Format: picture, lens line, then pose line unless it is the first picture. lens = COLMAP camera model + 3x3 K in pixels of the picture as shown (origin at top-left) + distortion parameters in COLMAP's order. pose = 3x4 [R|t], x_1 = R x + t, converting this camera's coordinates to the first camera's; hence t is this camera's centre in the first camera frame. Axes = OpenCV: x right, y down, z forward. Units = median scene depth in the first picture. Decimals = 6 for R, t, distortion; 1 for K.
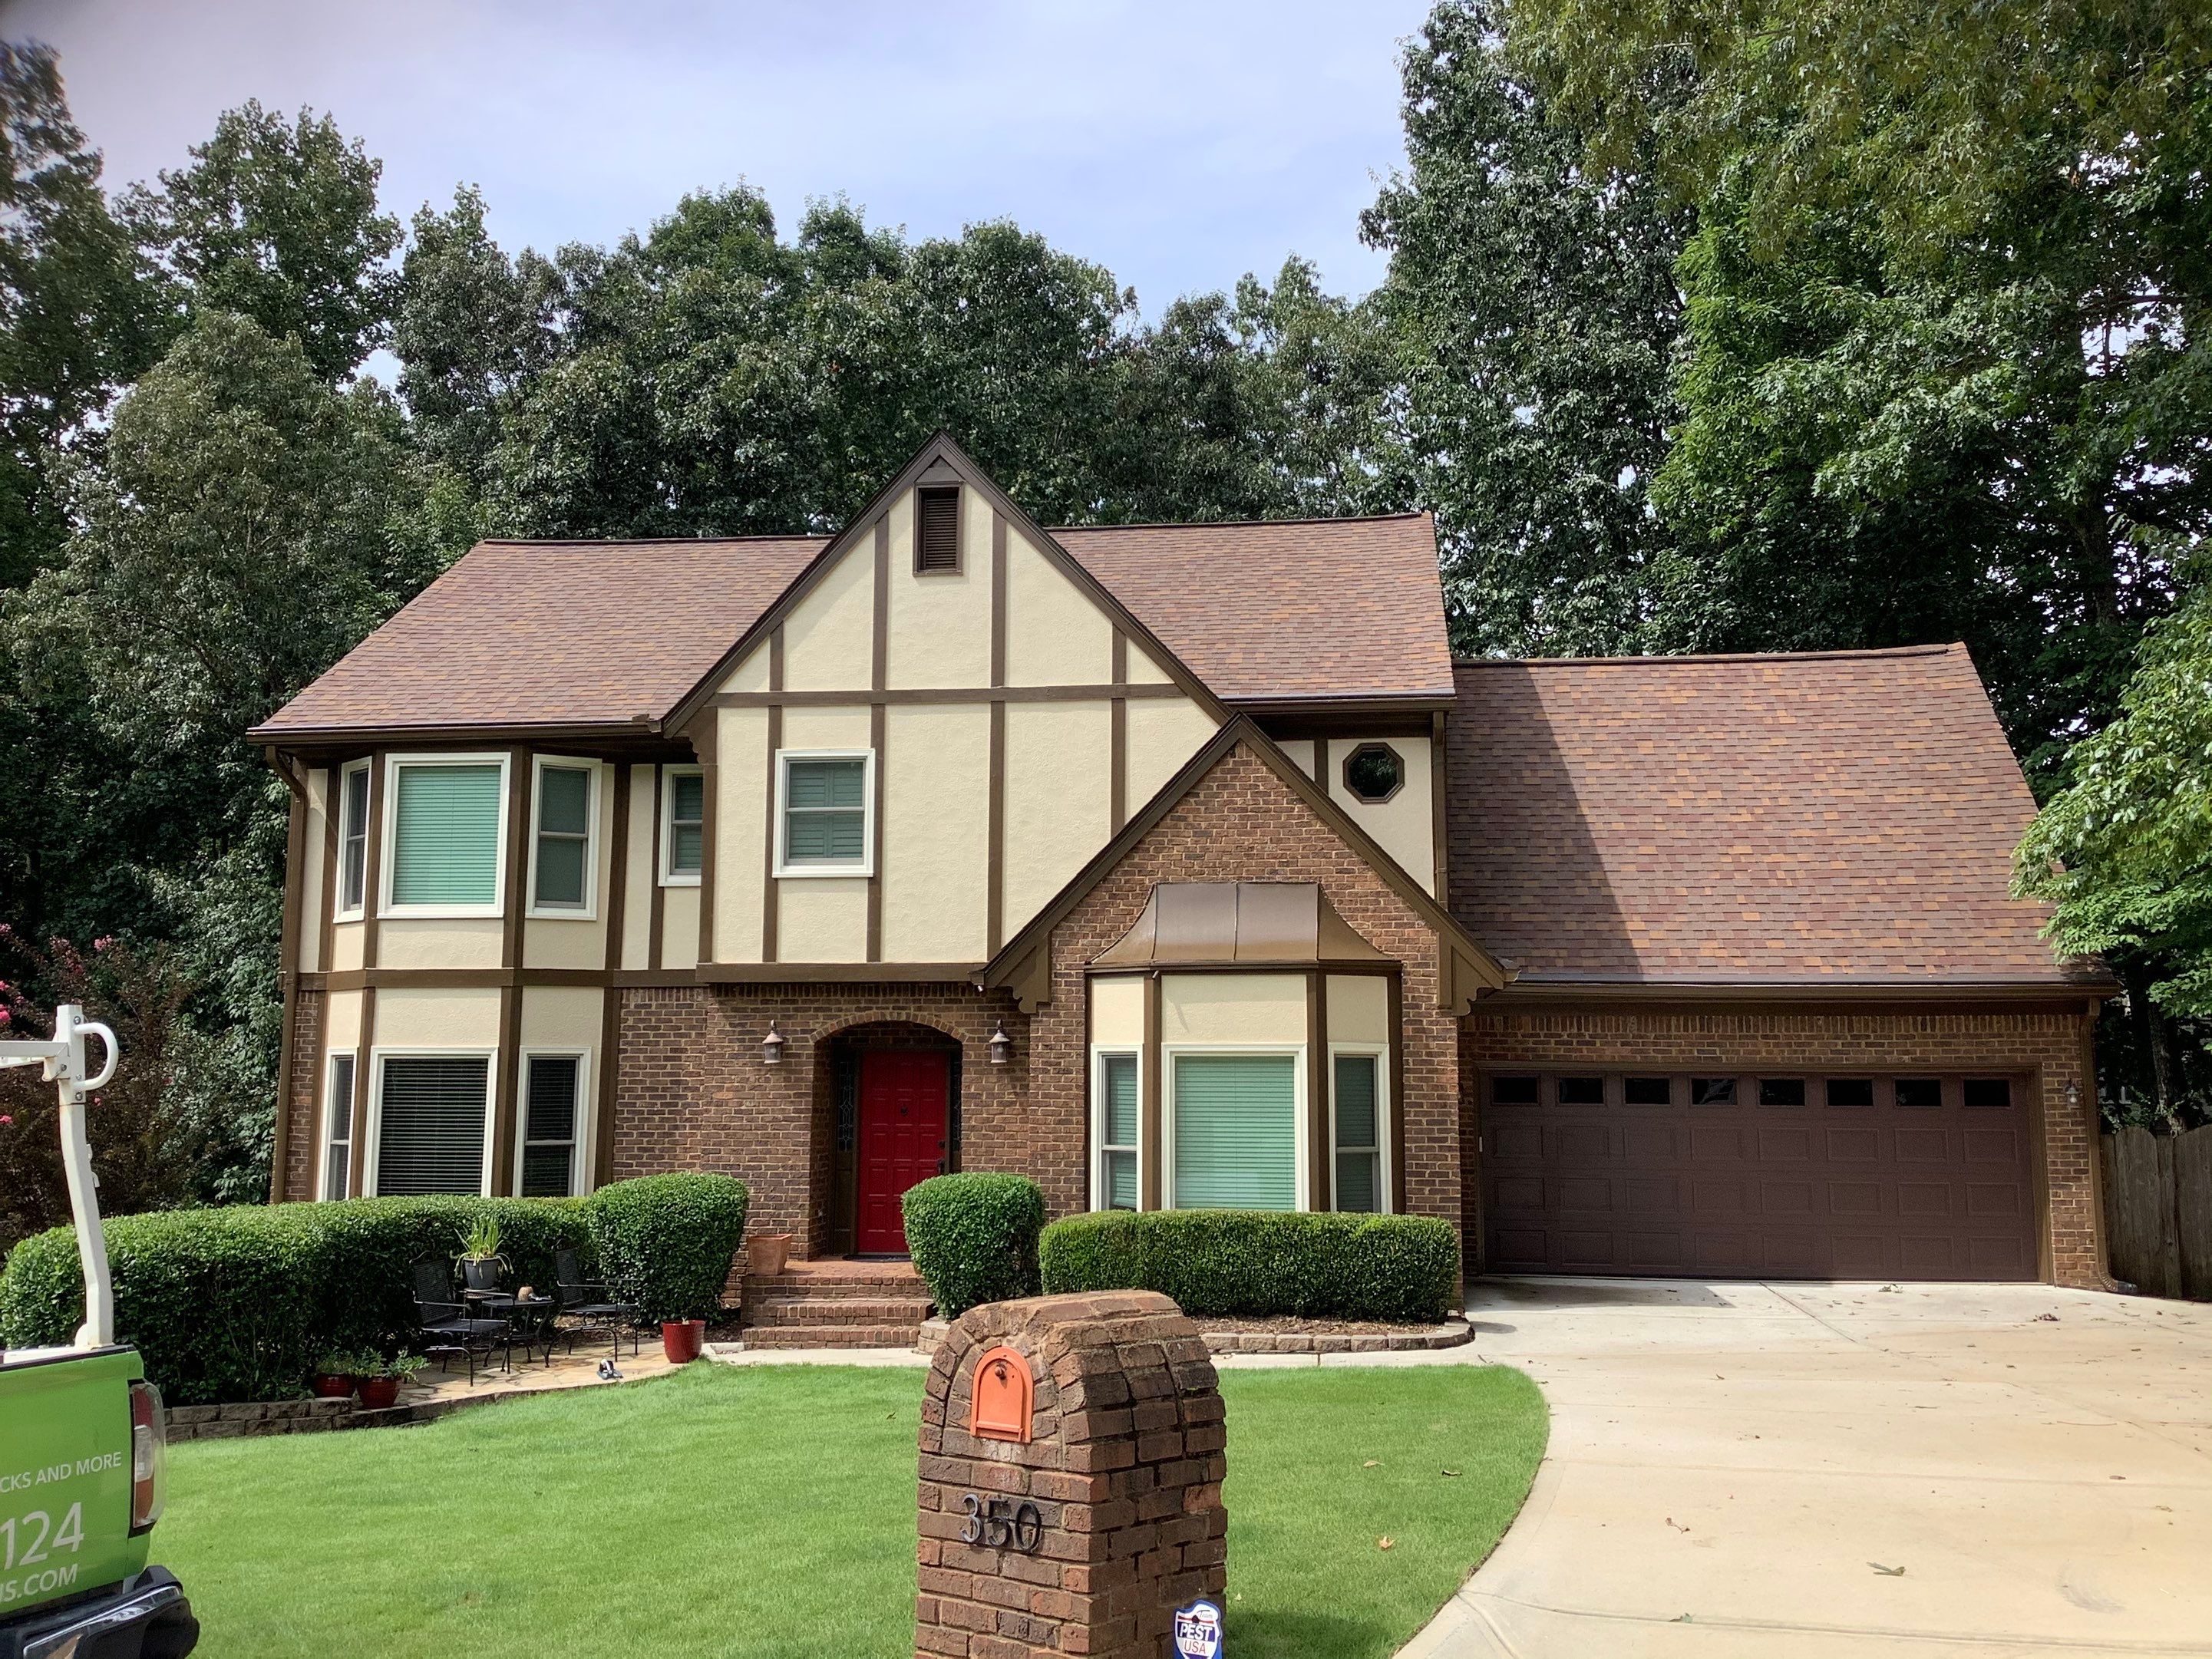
lens RADIAL K [[1977.0, 0, 1113.6], [0, 1977.0, 808.4], [0, 0, 1]] dist [0.090667, -0.178247]
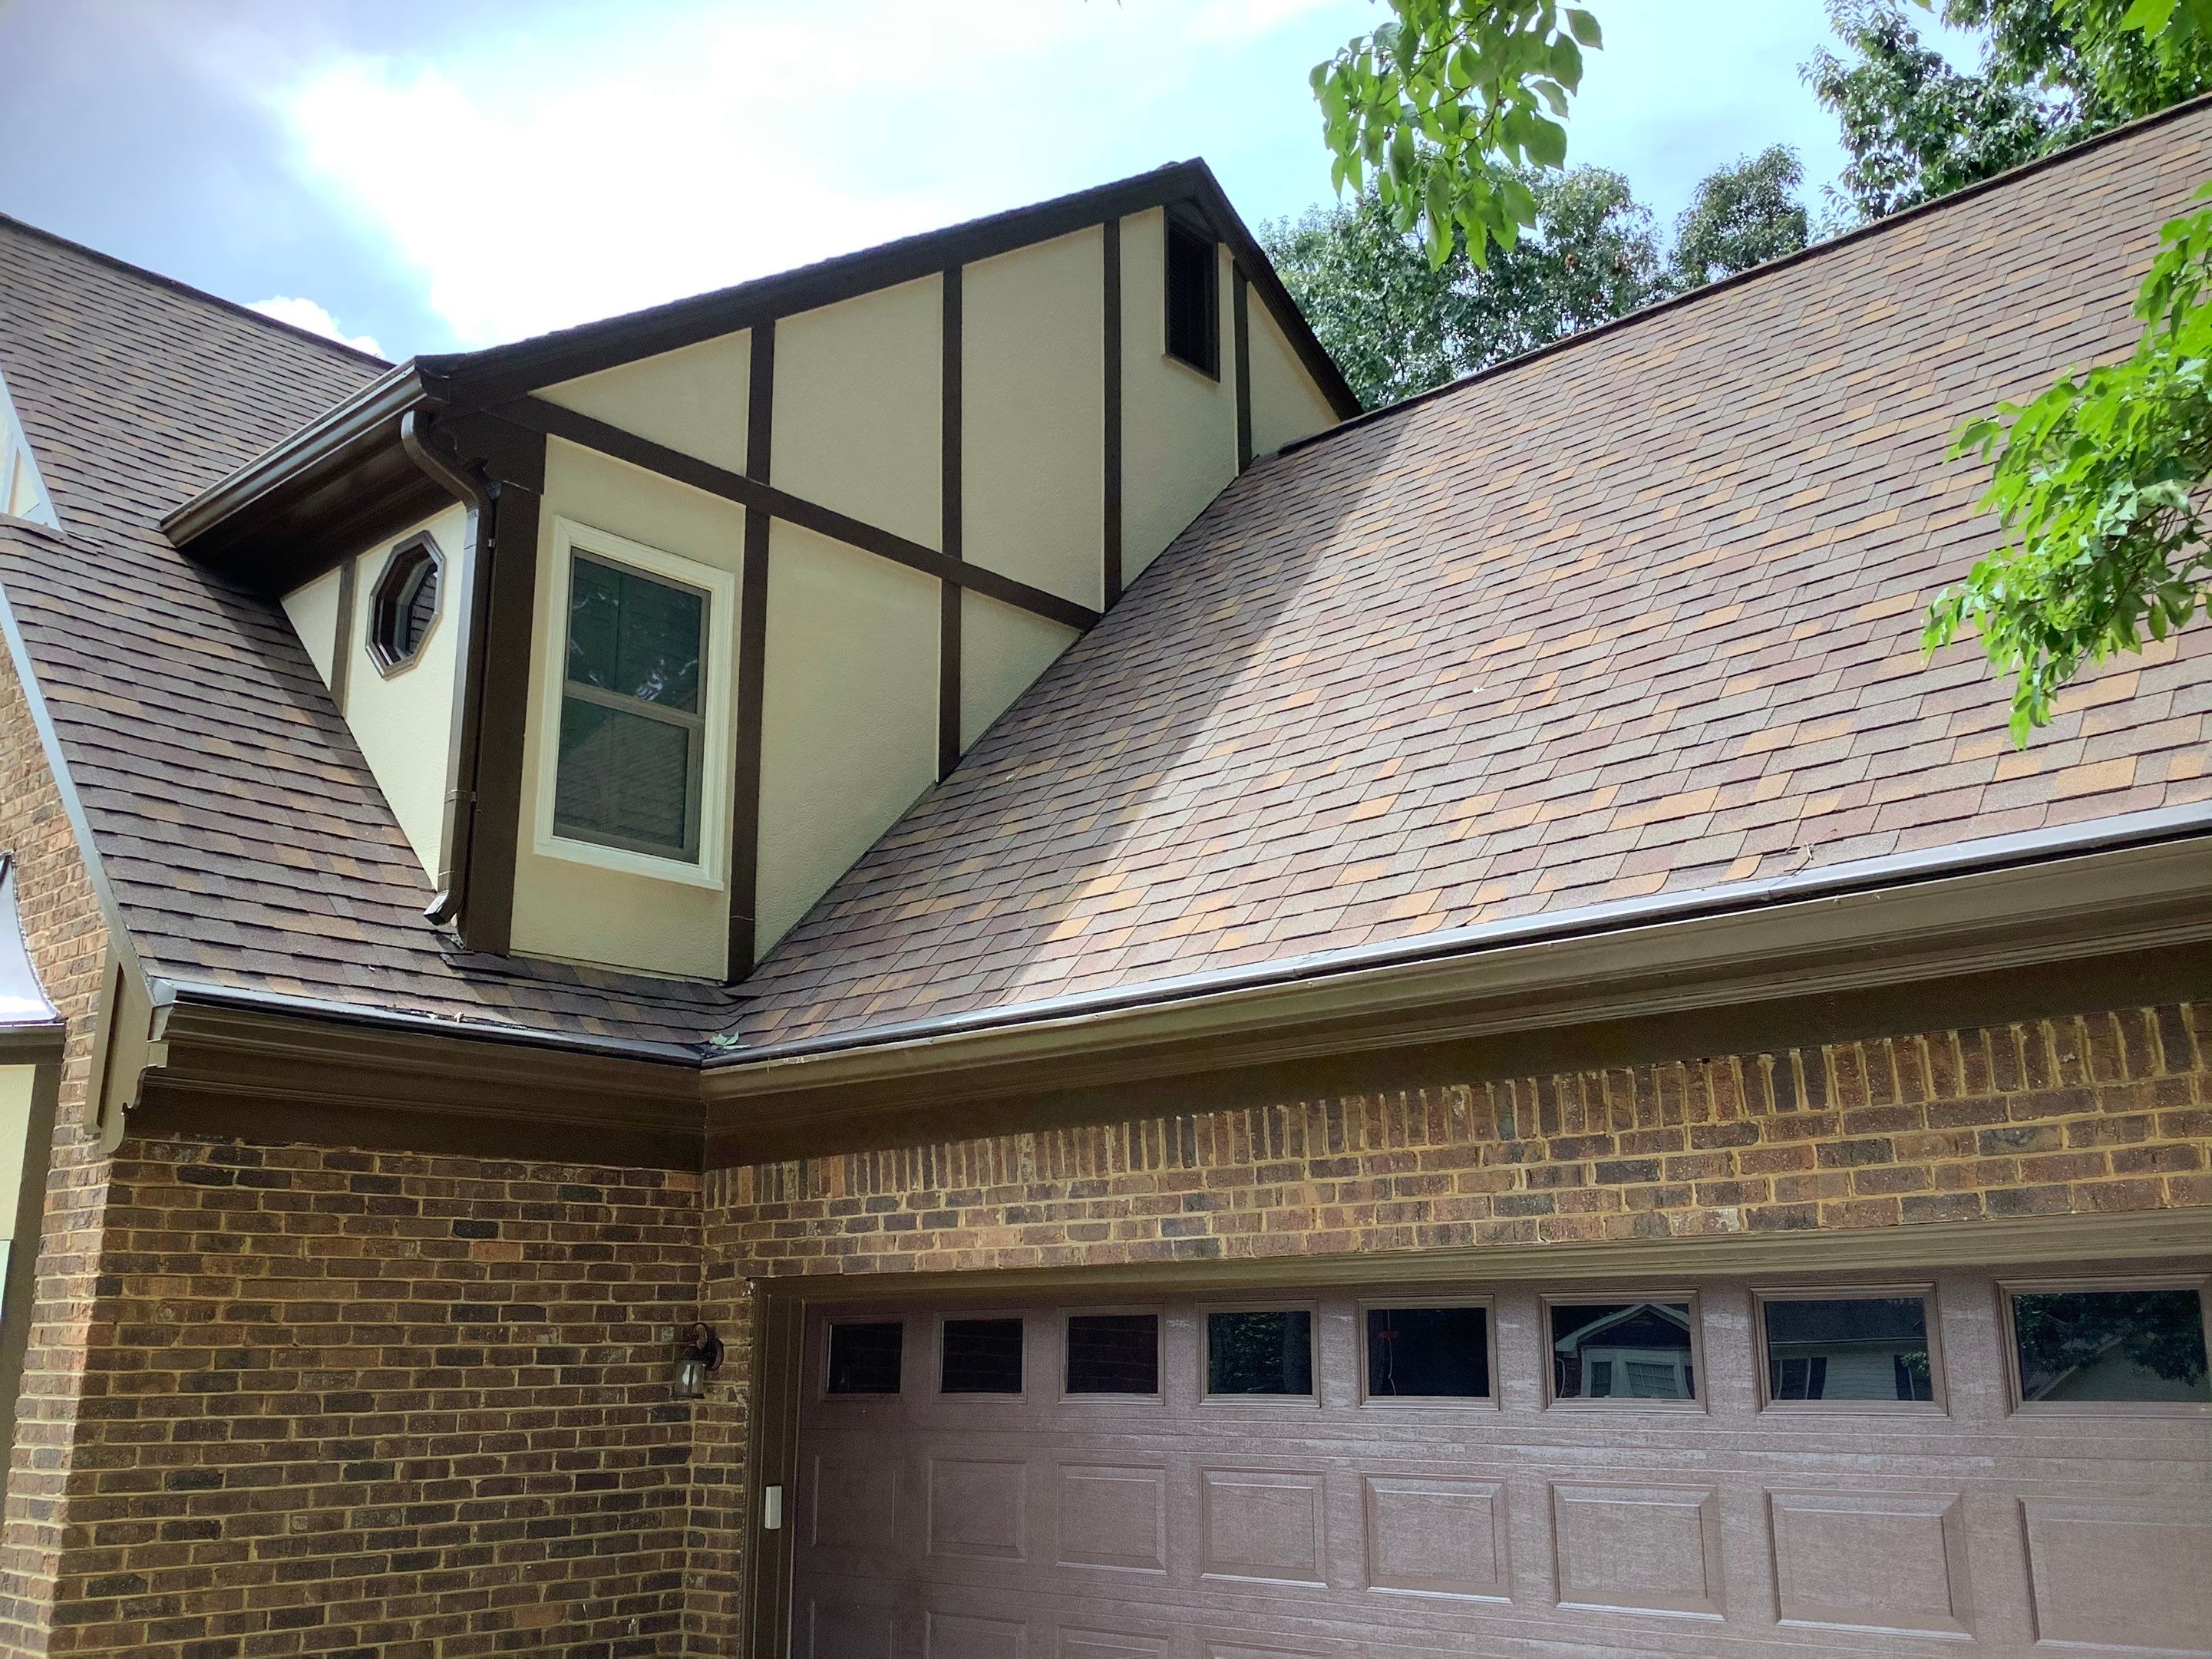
lens RADIAL K [[1991.2, 0, 1103.3], [0, 1991.2, 820.4], [0, 0, 1]] dist [0.095109, -0.202534]
pose [[0.812935, -0.159978, -0.559949, 0.491362], [0.087247, 0.984133, -0.154501, 0.107767], [0.575781, 0.076745, 0.813994, 0.729239]]
